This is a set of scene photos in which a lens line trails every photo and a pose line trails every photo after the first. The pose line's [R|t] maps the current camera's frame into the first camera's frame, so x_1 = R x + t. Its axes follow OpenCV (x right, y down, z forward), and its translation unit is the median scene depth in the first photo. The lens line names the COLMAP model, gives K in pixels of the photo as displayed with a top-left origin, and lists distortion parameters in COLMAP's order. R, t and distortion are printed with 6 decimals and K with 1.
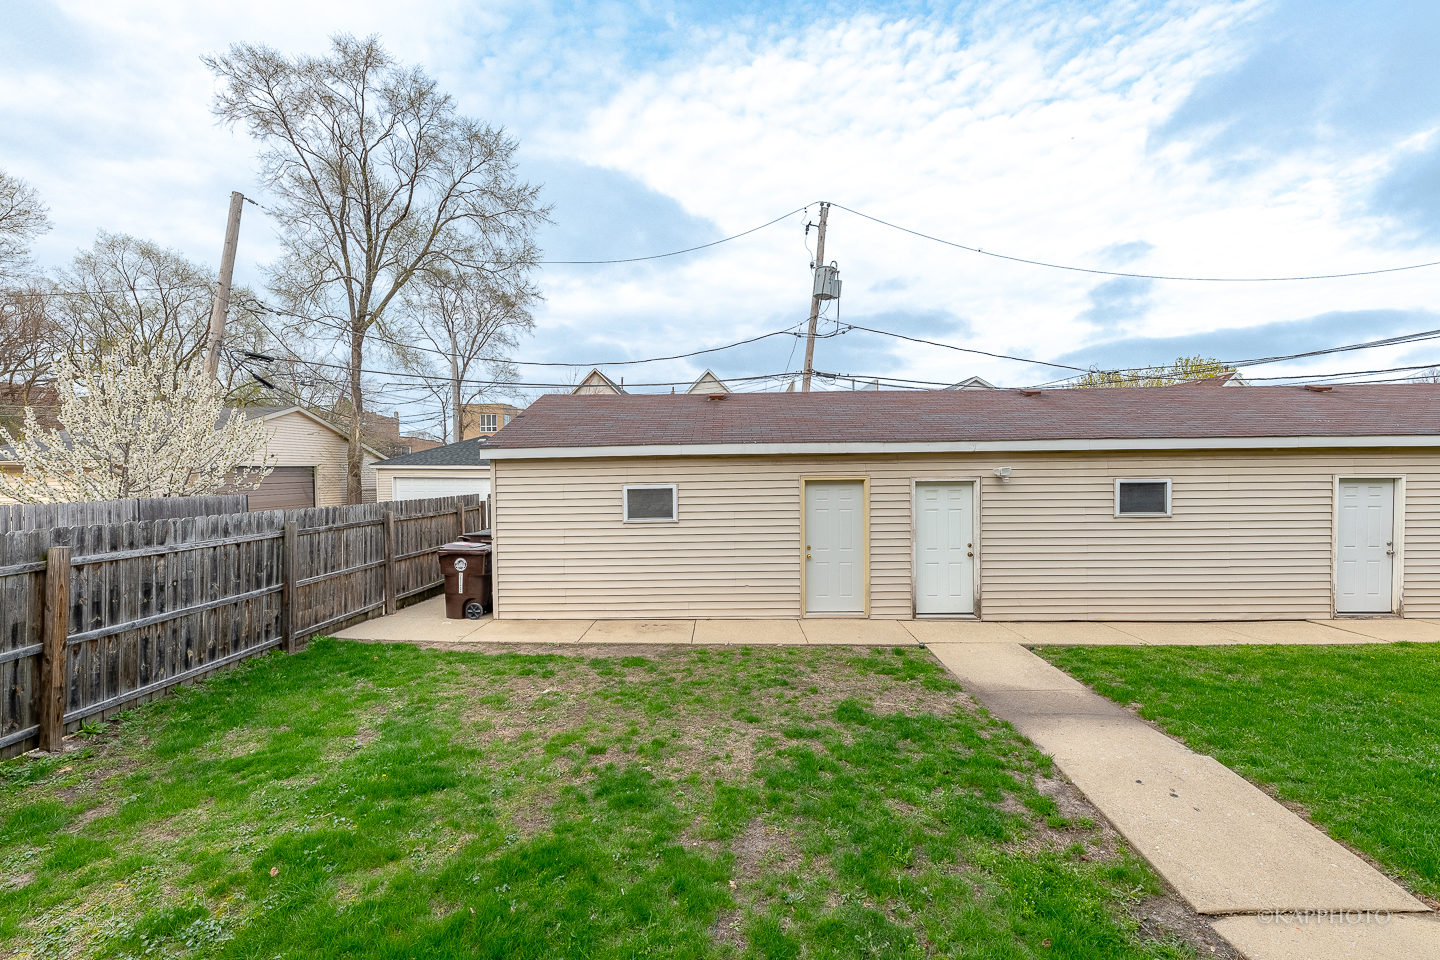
lens RADIAL K [[602.9, 0, 747.8], [0, 602.9, 487.2], [0, 0, 1]] dist [-0.003422, -0.001077]
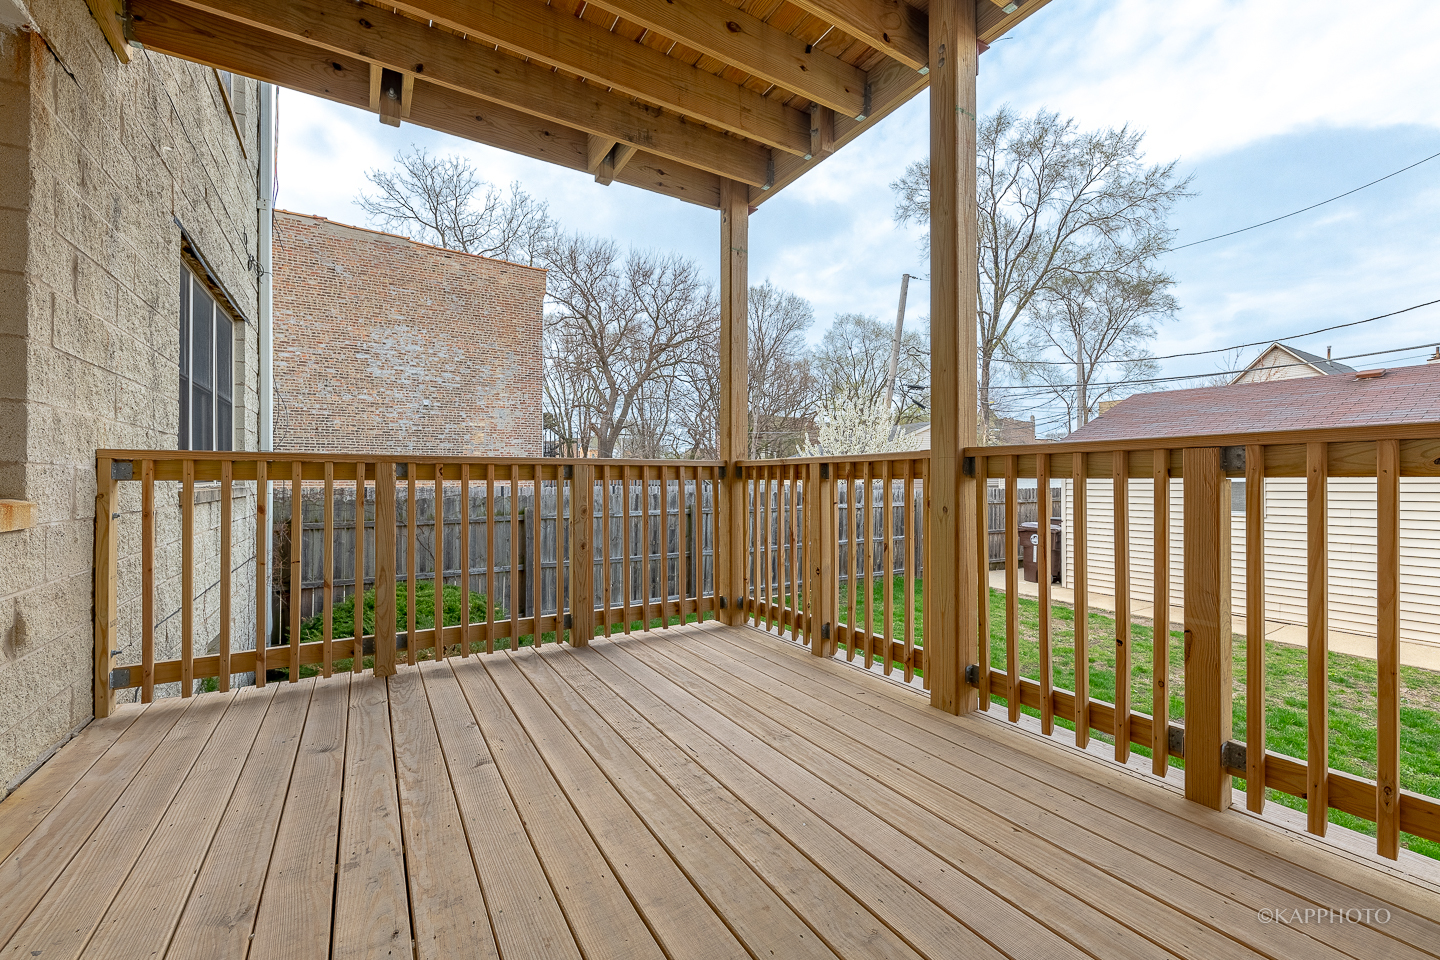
lens RADIAL K [[589.1, 0, 702.4], [0, 589.1, 479.2], [0, 0, 1]] dist [0.009878, -0.005367]
pose [[0.507543, 0.012315, -0.861539, 0.085920], [-0.026296, 0.999653, -0.001202, 0.007887], [0.861225, 0.023265, 0.507690, -0.085542]]
